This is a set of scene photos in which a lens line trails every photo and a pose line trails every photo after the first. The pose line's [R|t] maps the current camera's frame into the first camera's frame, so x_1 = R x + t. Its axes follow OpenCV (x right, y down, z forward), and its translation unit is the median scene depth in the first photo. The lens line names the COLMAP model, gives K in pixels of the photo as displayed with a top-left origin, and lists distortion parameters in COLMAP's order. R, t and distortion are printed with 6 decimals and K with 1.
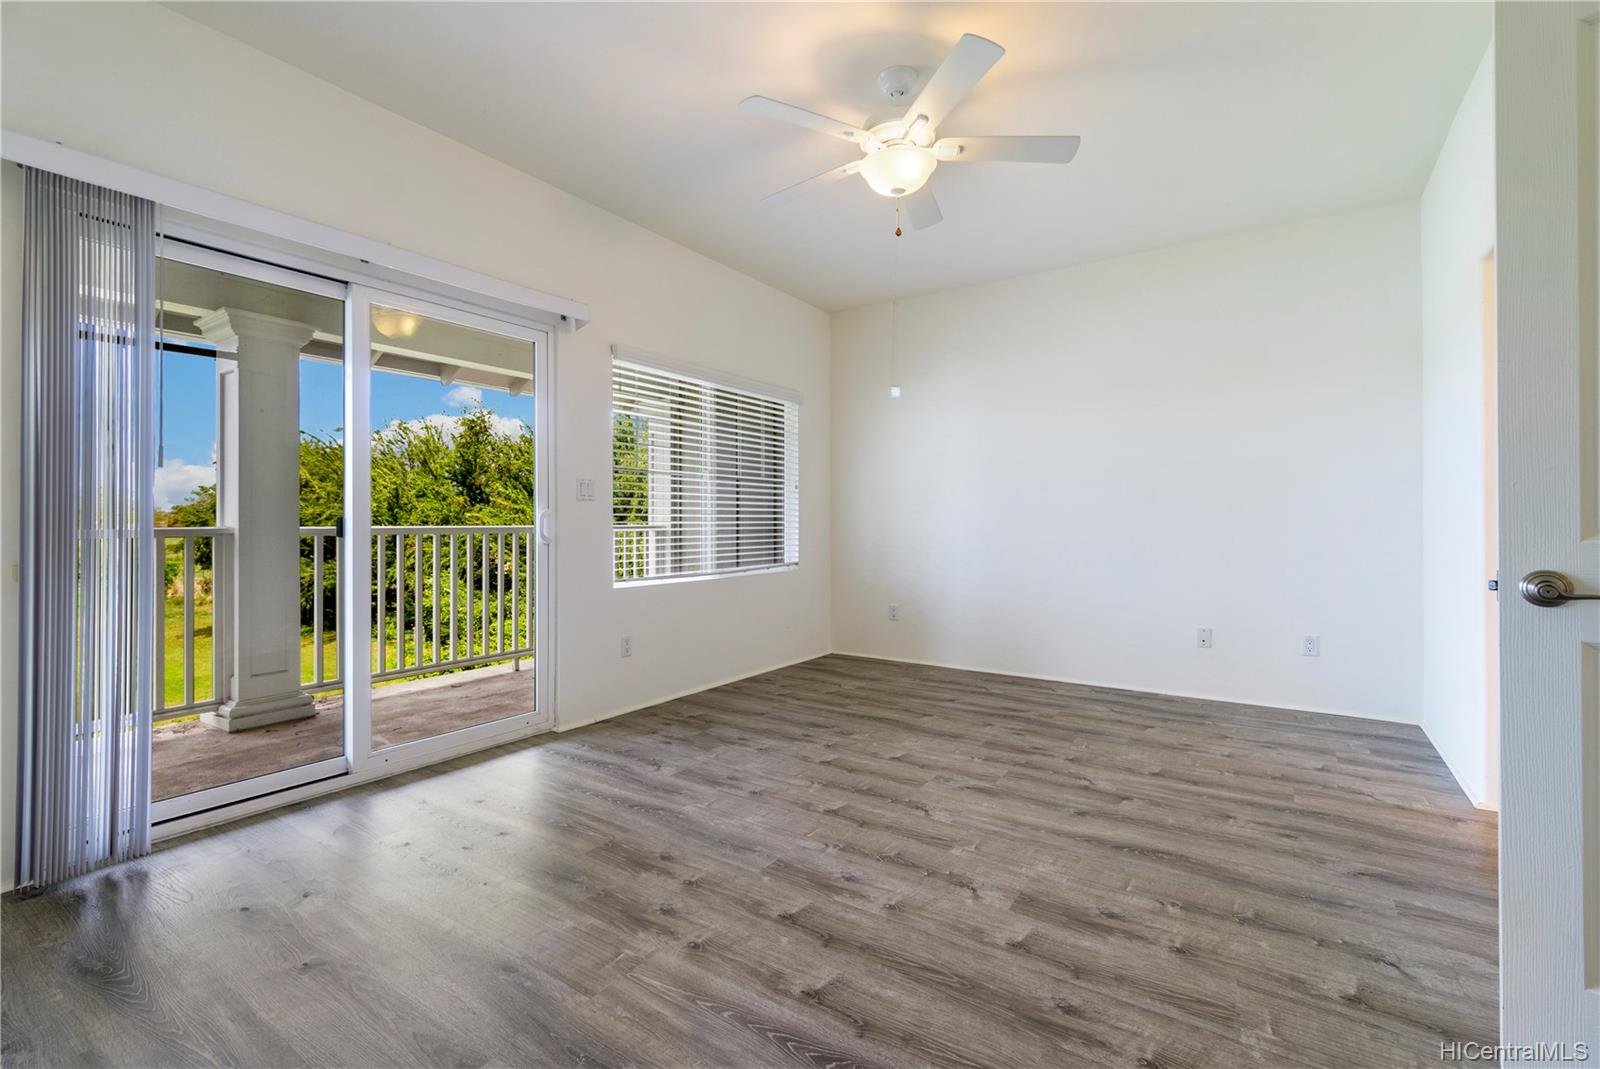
lens RADIAL K [[671.6, 0, 799.9], [0, 671.6, 523.2], [0, 0, 1]] dist [0.000890, 0.000121]
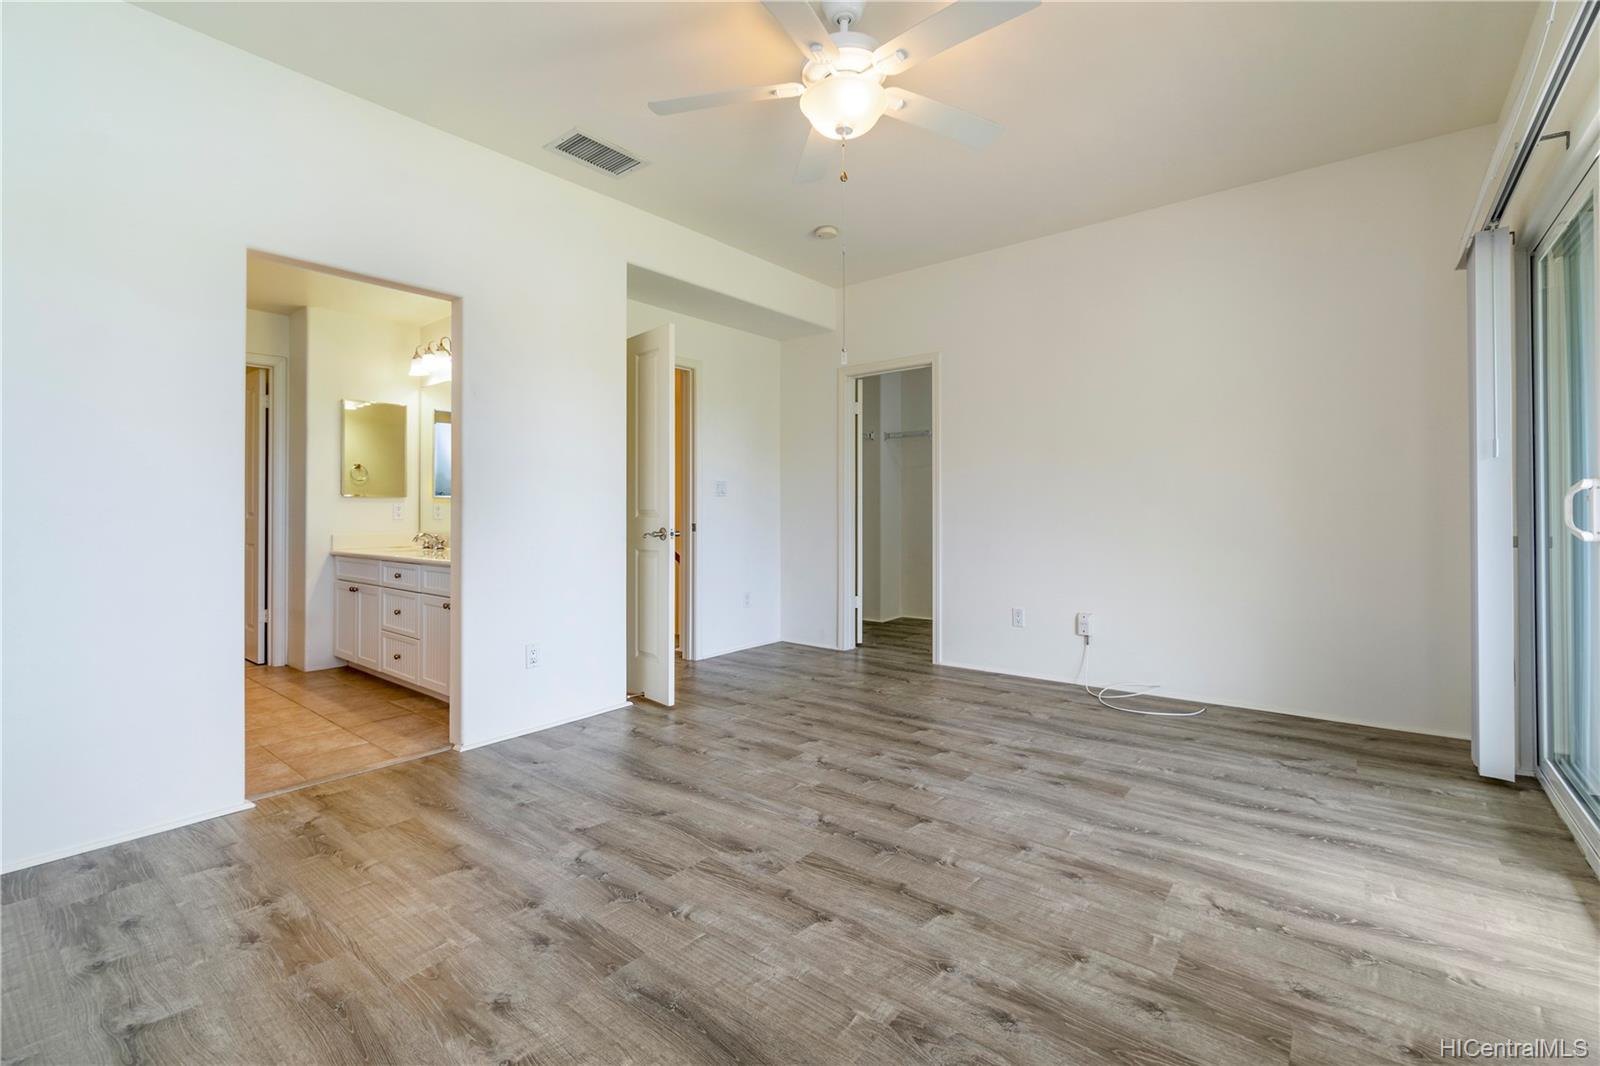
lens RADIAL K [[671.6, 0, 799.9], [0, 671.6, 521.7], [0, 0, 1]] dist [0.000890, 0.000121]
pose [[-0.996095, 0.005131, 0.088135, 0.132182], [0.006777, 0.999808, 0.018386, -0.001980], [-0.088024, 0.018911, -0.995939, 1.919046]]
